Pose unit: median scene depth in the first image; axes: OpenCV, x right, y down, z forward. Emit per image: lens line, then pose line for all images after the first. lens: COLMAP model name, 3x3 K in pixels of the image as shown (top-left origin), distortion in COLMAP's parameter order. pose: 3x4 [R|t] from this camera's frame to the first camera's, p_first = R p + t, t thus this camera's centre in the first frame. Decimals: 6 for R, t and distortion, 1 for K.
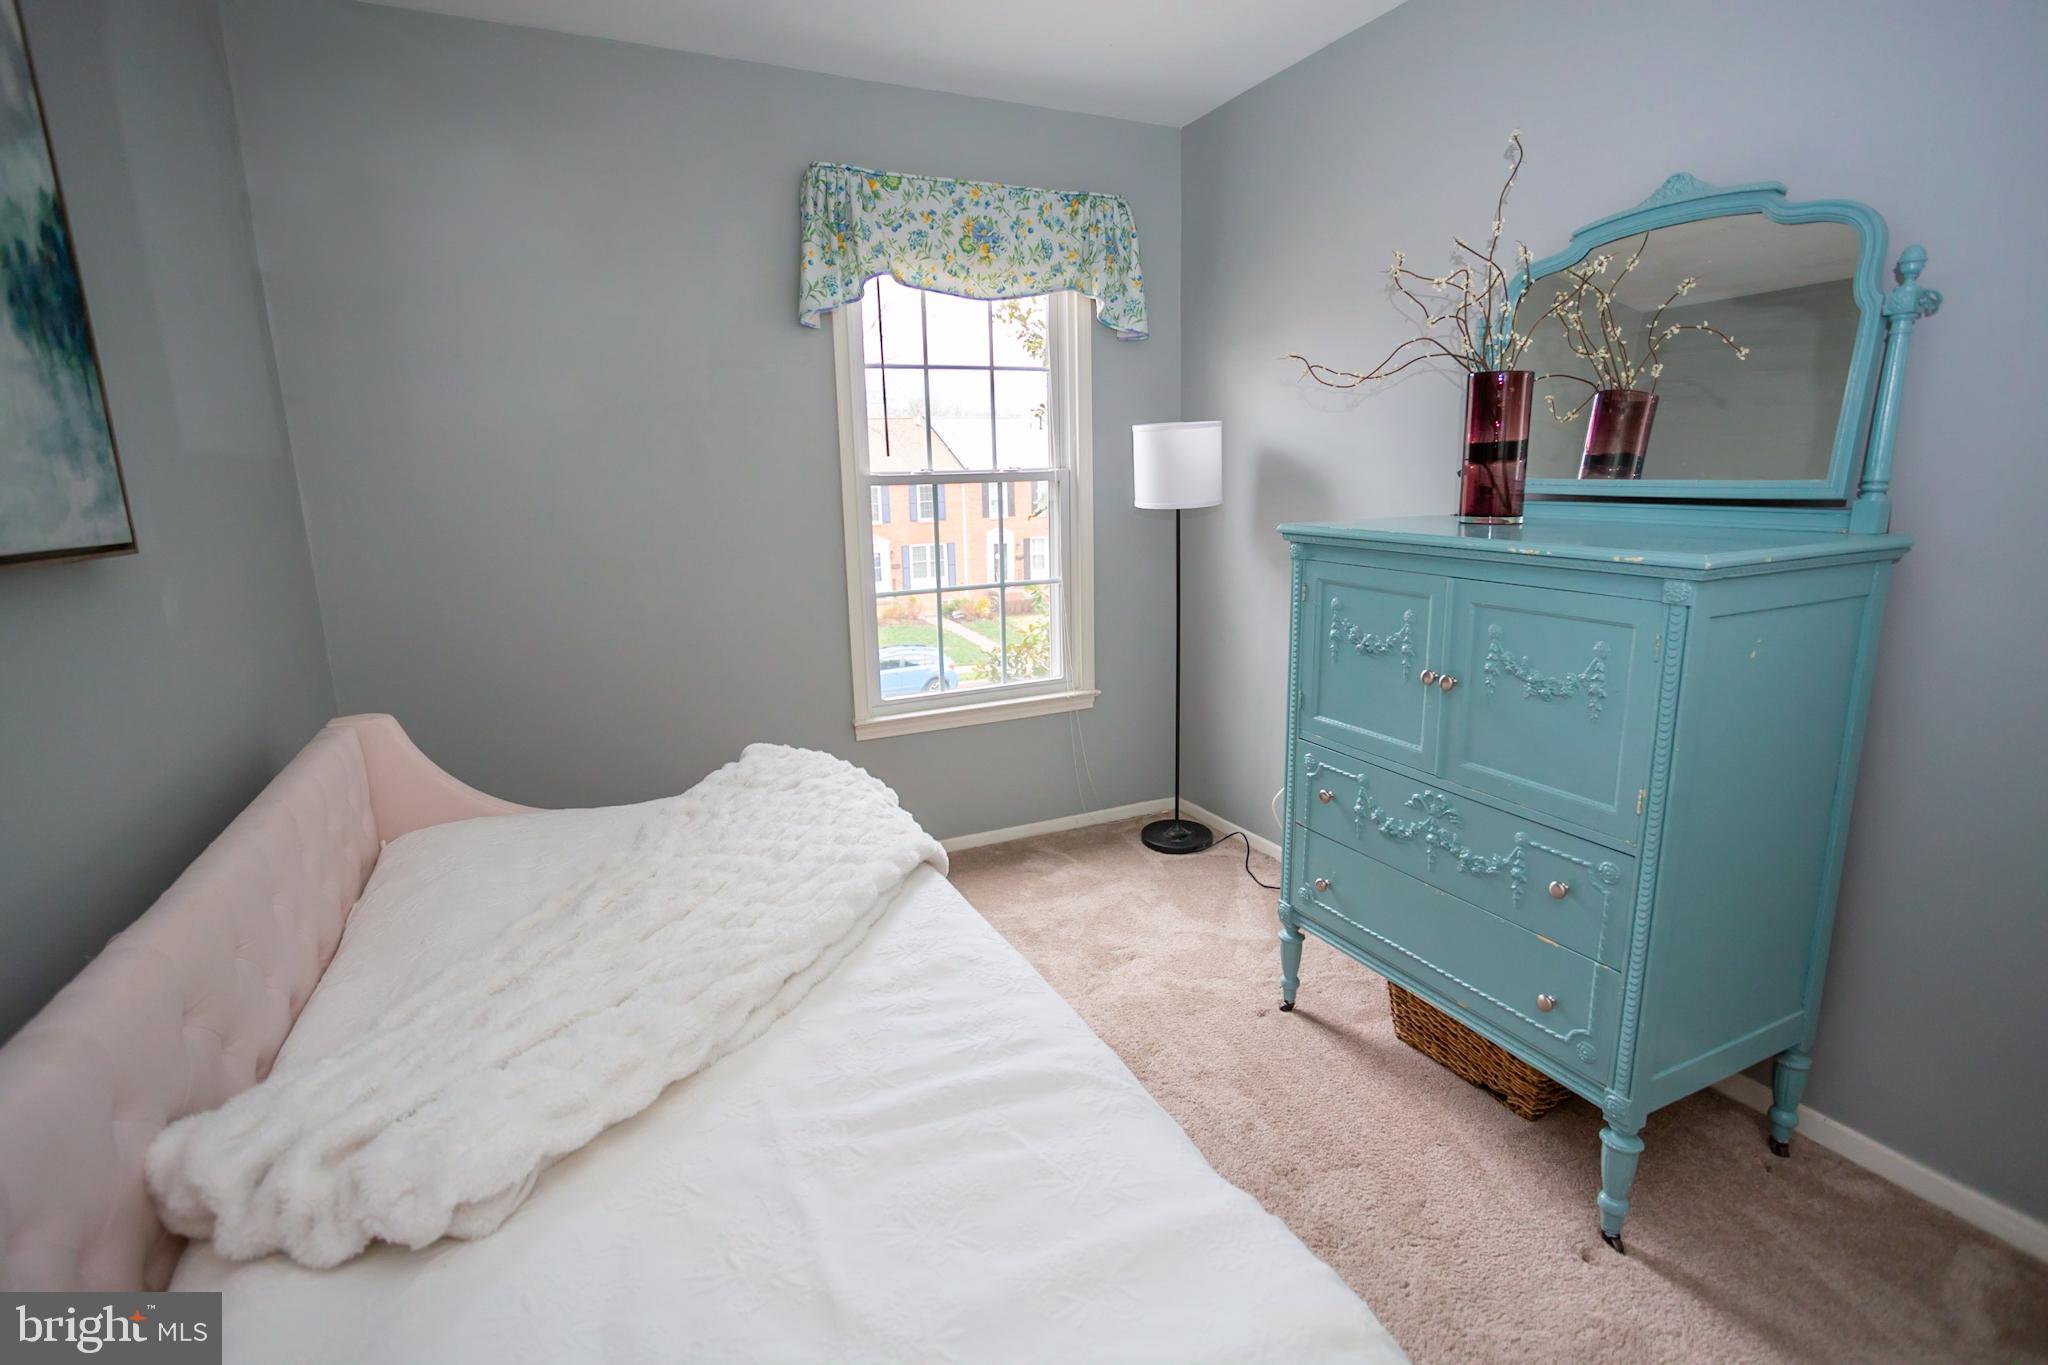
lens RADIAL K [[970.5, 0, 1022.5], [0, 970.5, 676.0], [0, 0, 1]] dist [-0.056444, 0.027722]
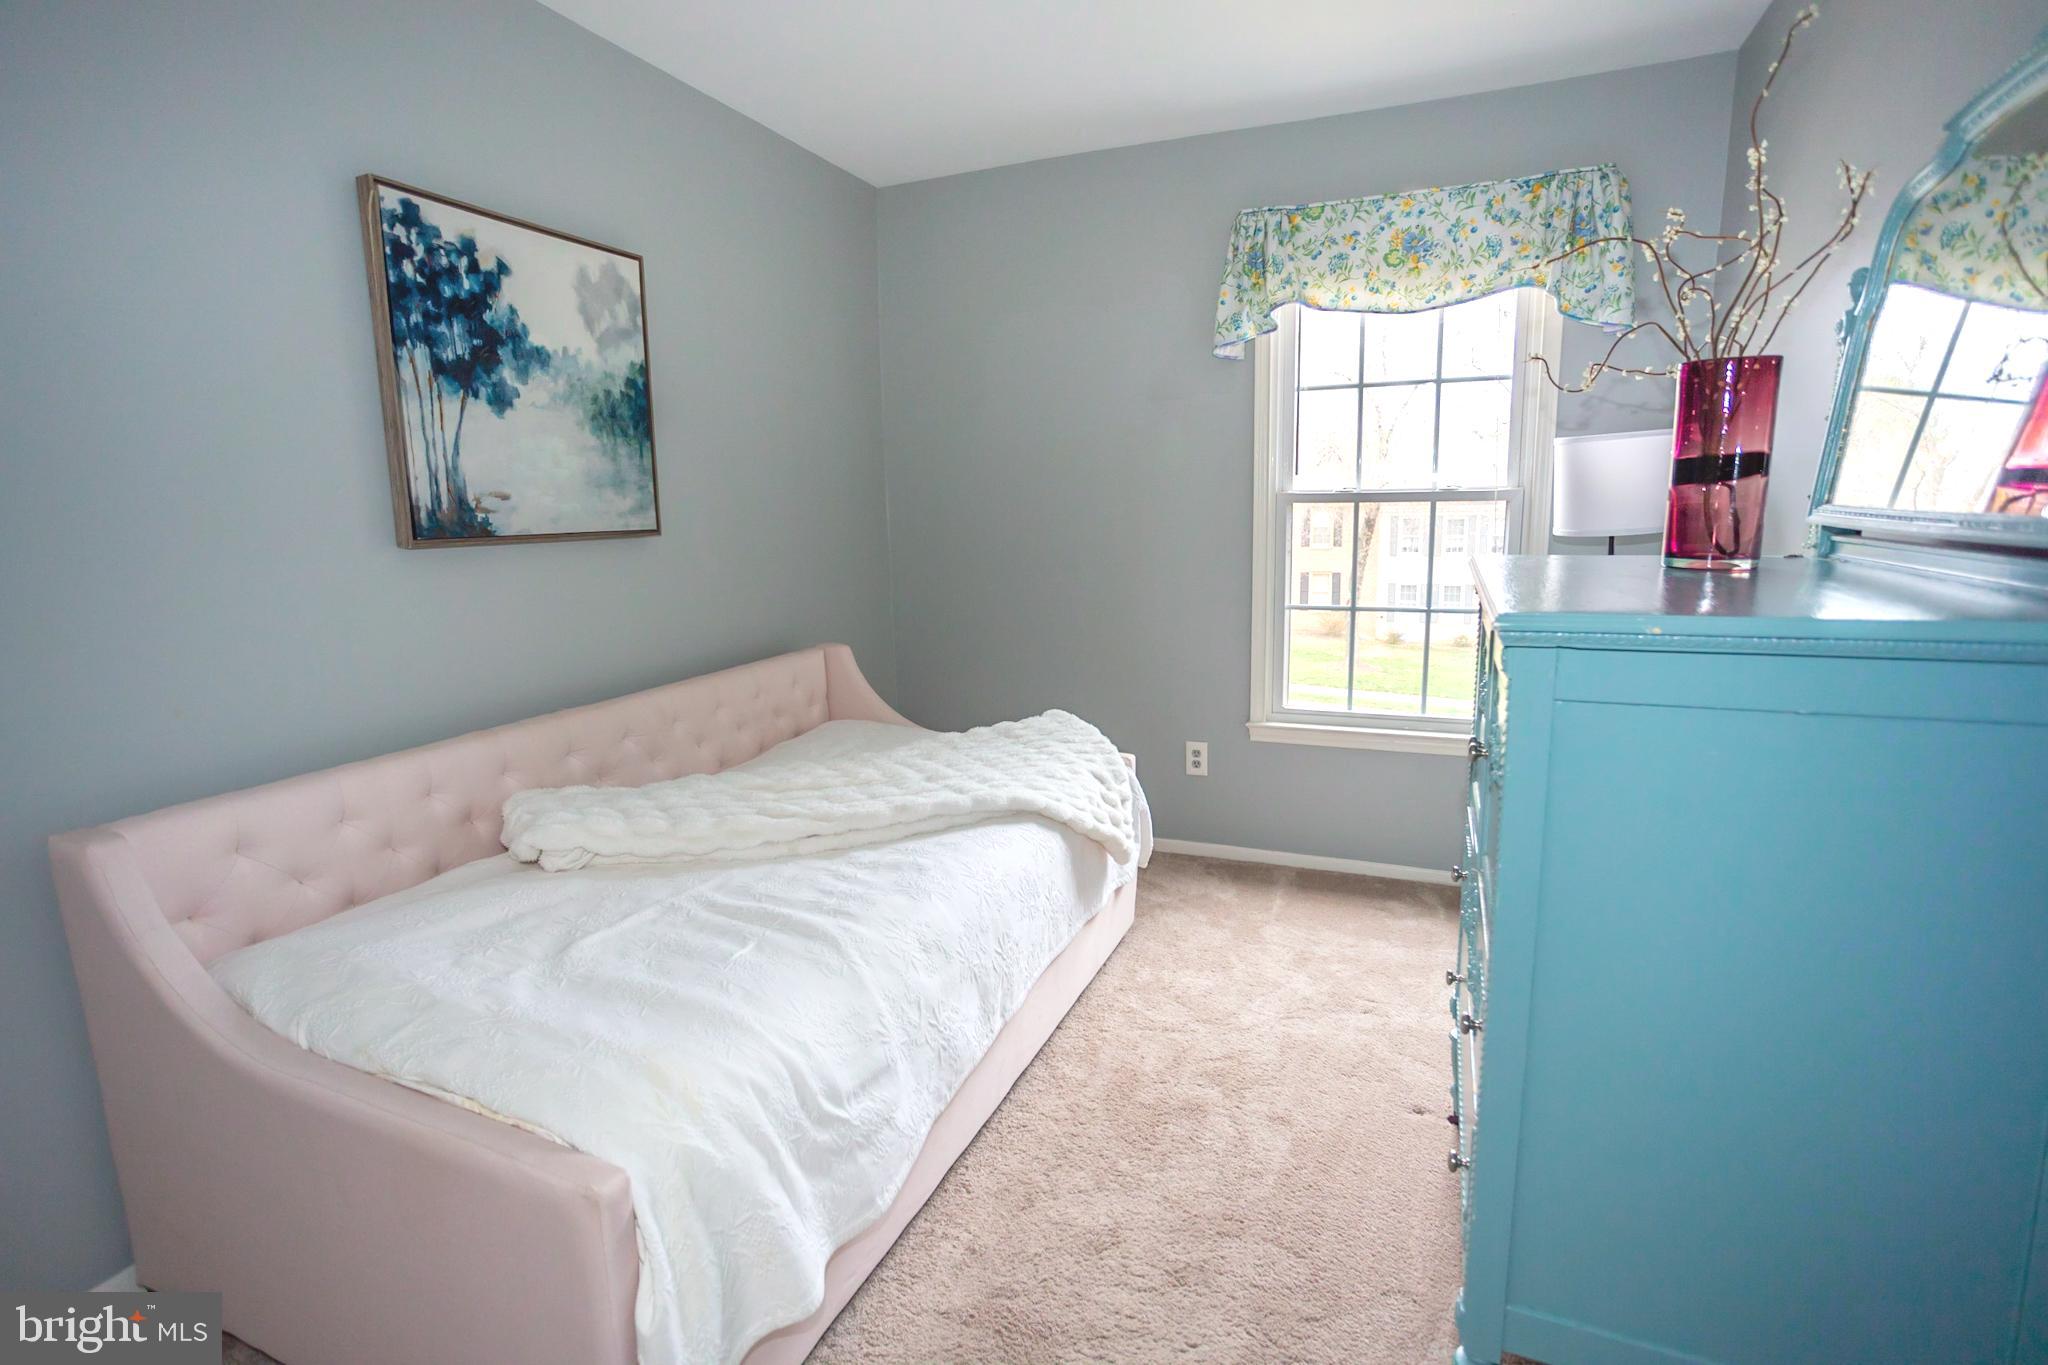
lens RADIAL K [[970.5, 0, 1022.5], [0, 970.5, 676.0], [0, 0, 1]] dist [-0.056444, 0.027722]
pose [[0.664299, 0.141124, -0.734024, 0.476154], [-0.147409, 0.987464, 0.056444, -0.028818], [0.732787, 0.070706, 0.676774, 0.096176]]
